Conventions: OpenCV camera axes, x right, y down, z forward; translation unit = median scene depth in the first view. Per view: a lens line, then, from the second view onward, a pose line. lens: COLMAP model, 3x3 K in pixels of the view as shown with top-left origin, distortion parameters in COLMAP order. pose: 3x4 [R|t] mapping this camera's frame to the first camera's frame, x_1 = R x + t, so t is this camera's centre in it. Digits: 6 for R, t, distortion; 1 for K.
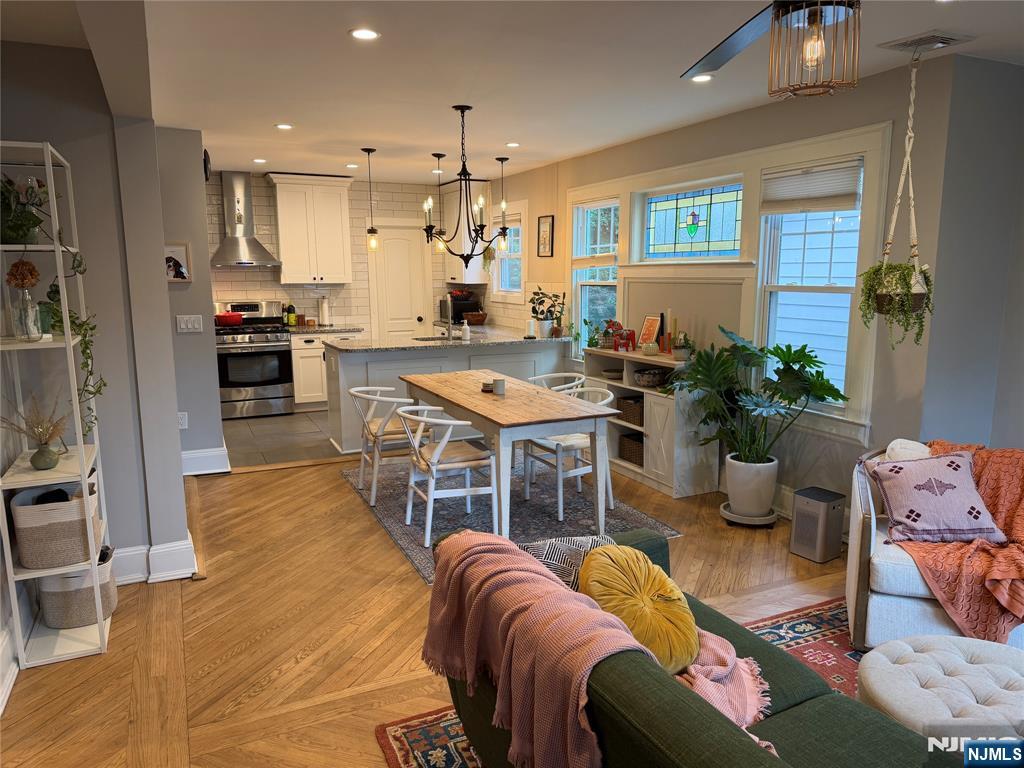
lens RADIAL K [[712.3, 0, 514.0], [0, 712.3, 385.3], [0, 0, 1]] dist [0.123362, -0.155271]
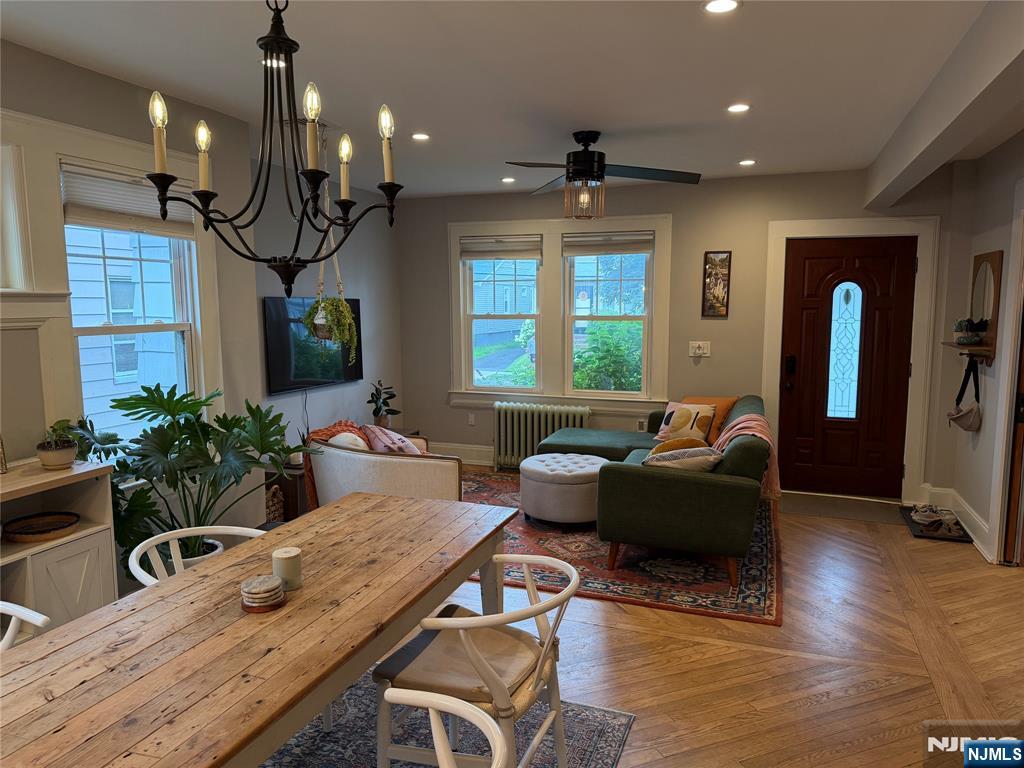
lens RADIAL K [[712.3, 0, 514.0], [0, 712.3, 385.3], [0, 0, 1]] dist [0.123362, -0.155271]
pose [[-0.694382, -0.076678, 0.715509, -0.555354], [0.126550, 0.965799, 0.226314, -0.242664], [-0.708391, 0.247696, -0.660930, 1.514970]]
